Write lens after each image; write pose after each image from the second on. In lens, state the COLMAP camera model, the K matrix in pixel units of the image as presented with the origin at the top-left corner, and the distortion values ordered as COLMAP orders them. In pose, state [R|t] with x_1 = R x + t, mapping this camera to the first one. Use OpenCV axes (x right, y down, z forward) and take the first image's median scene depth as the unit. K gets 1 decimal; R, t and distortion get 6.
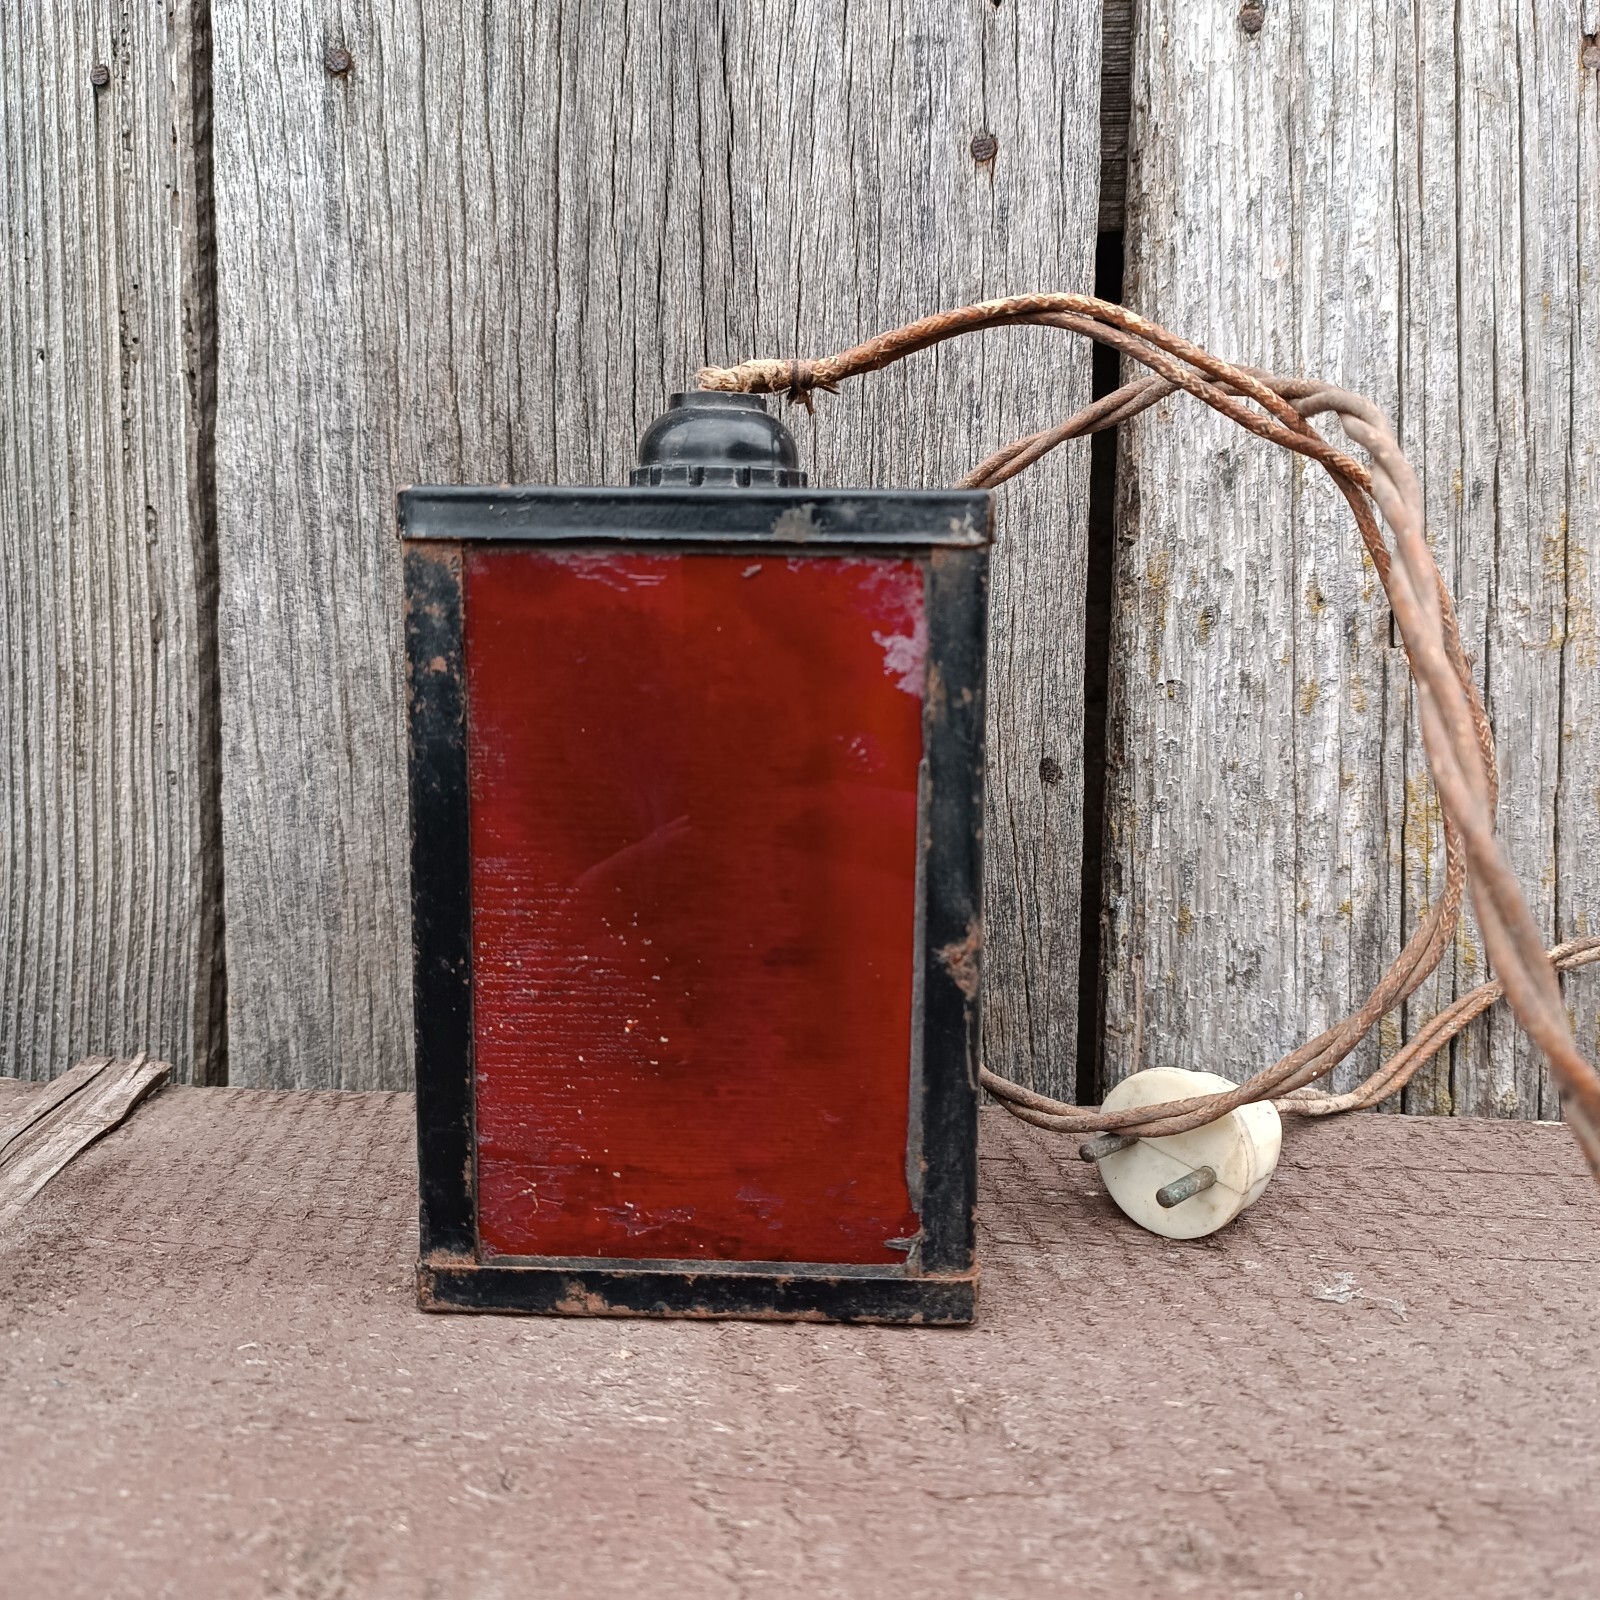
lens RADIAL K [[1576.6, 0, 811.5], [0, 1576.6, 788.2], [0, 0, 1]] dist [0.004169, 0.000000]
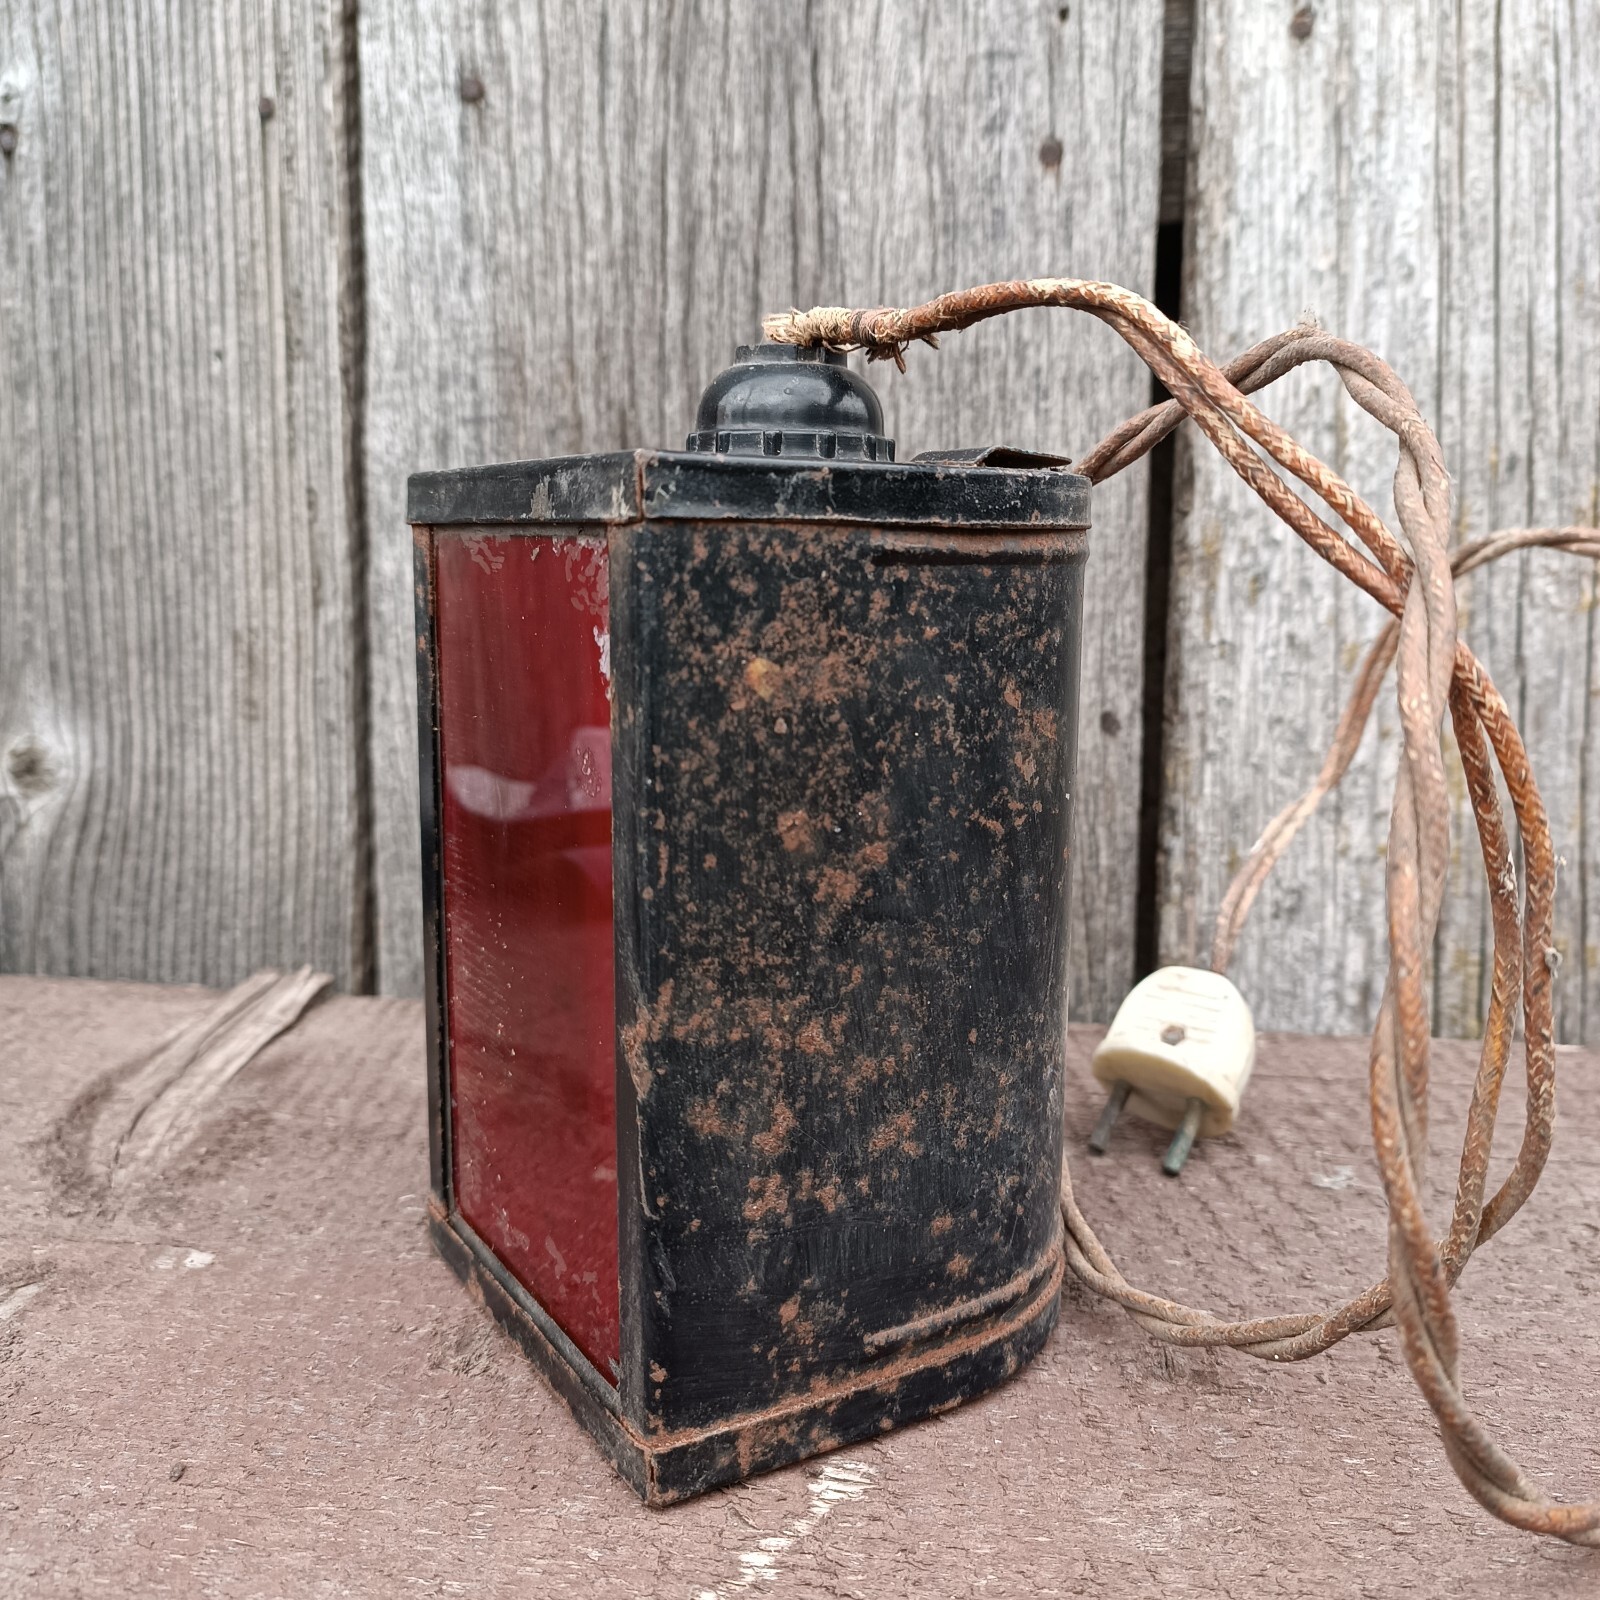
lens RADIAL K [[1576.6, 0, 810.2], [0, 1576.6, 792.3], [0, 0, 1]] dist [0.004169, 0.000000]
pose [[0.997001, 0.005633, -0.077182, 0.029069], [-0.003191, 0.999491, 0.031731, 0.002847], [0.077321, -0.031389, 0.996512, -0.114105]]
